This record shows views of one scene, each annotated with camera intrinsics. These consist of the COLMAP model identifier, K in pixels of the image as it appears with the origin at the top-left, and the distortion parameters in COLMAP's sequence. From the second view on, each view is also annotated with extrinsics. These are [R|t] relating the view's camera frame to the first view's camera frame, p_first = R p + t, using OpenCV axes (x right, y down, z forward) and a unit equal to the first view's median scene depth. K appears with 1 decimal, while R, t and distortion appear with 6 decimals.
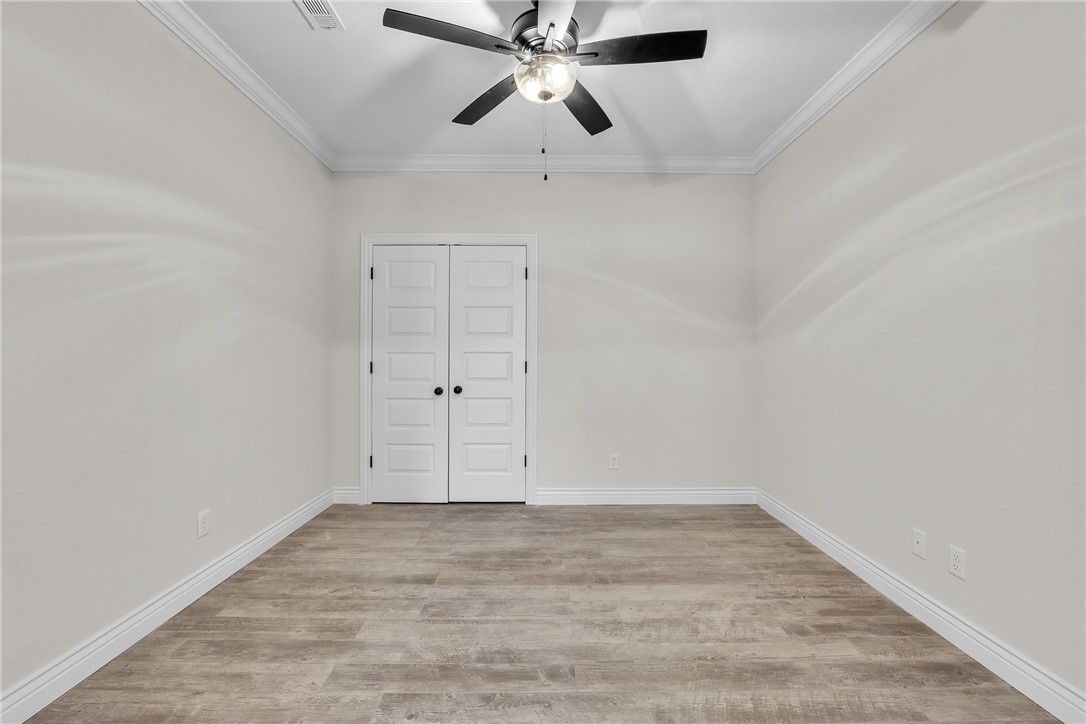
lens RADIAL K [[434.0, 0, 542.7], [0, 434.0, 359.3], [0, 0, 1]] dist [-0.011254, 0.000205]
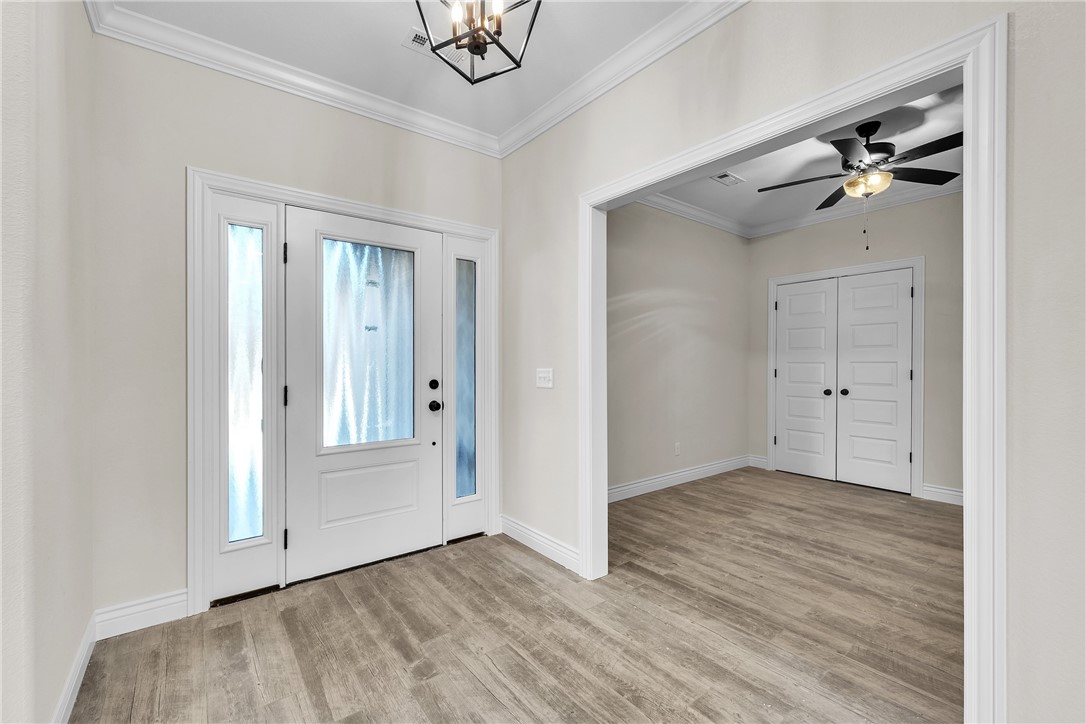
lens RADIAL K [[449.6, 0, 541.4], [0, 449.6, 359.5], [0, 0, 1]] dist [-0.012352, 0.001006]
pose [[0.590239, -0.006980, -0.807199, 0.489825], [-0.008960, 0.999844, -0.015197, 0.006389], [0.807179, 0.016203, 0.590084, -0.699154]]
